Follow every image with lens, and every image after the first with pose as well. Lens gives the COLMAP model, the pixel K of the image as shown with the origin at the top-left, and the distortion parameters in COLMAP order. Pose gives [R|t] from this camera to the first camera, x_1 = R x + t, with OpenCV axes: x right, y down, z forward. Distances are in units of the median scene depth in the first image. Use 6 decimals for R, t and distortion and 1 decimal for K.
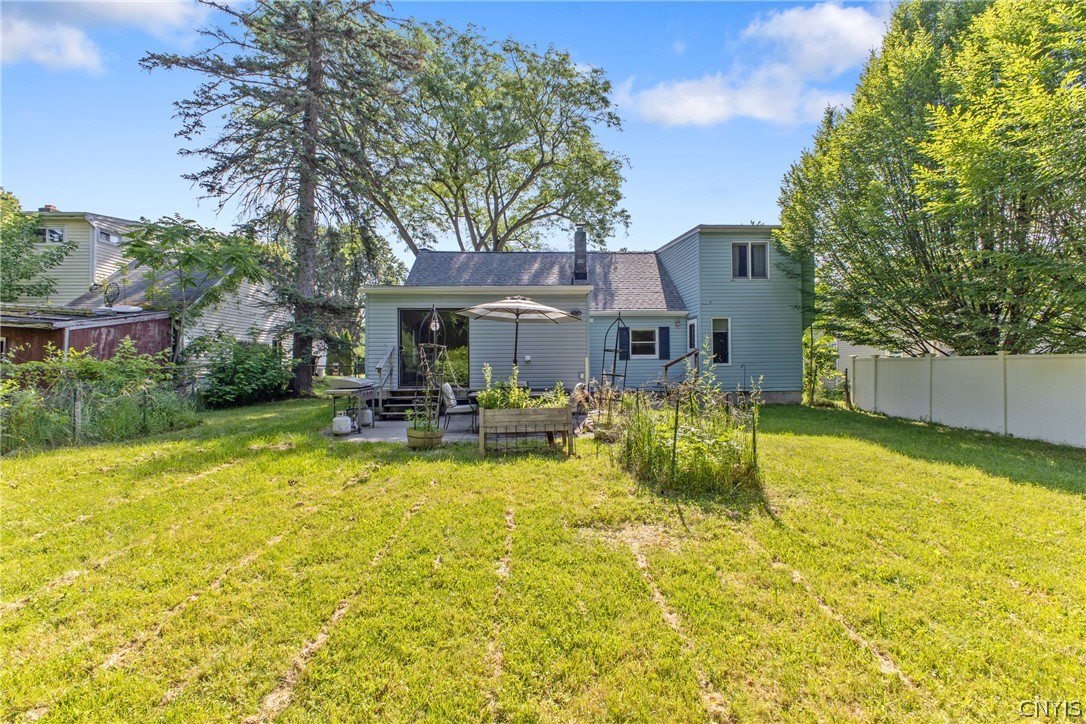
lens RADIAL K [[467.0, 0, 543.0], [0, 467.0, 361.3], [0, 0, 1]] dist [0.001065, -0.000124]
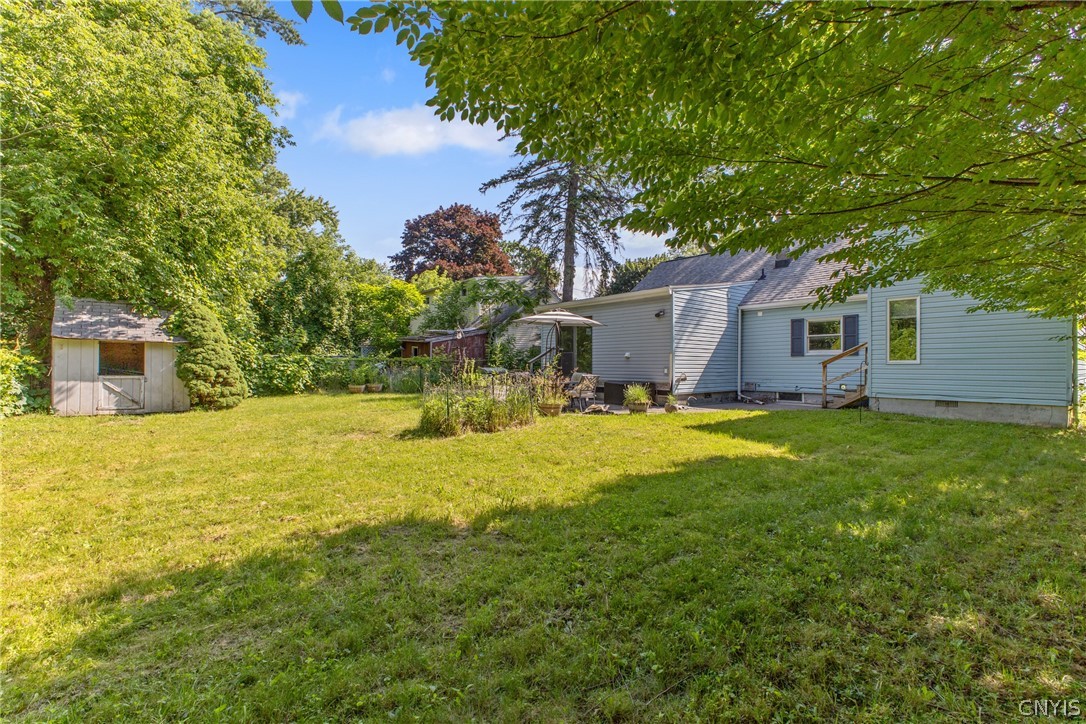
lens RADIAL K [[467.0, 0, 542.9], [0, 467.0, 361.0], [0, 0, 1]] dist [0.001065, -0.000124]
pose [[0.605471, 0.003166, -0.795861, 0.624452], [-0.002704, 0.999994, 0.001922, 0.005590], [0.795863, 0.000989, 0.605476, 0.099637]]
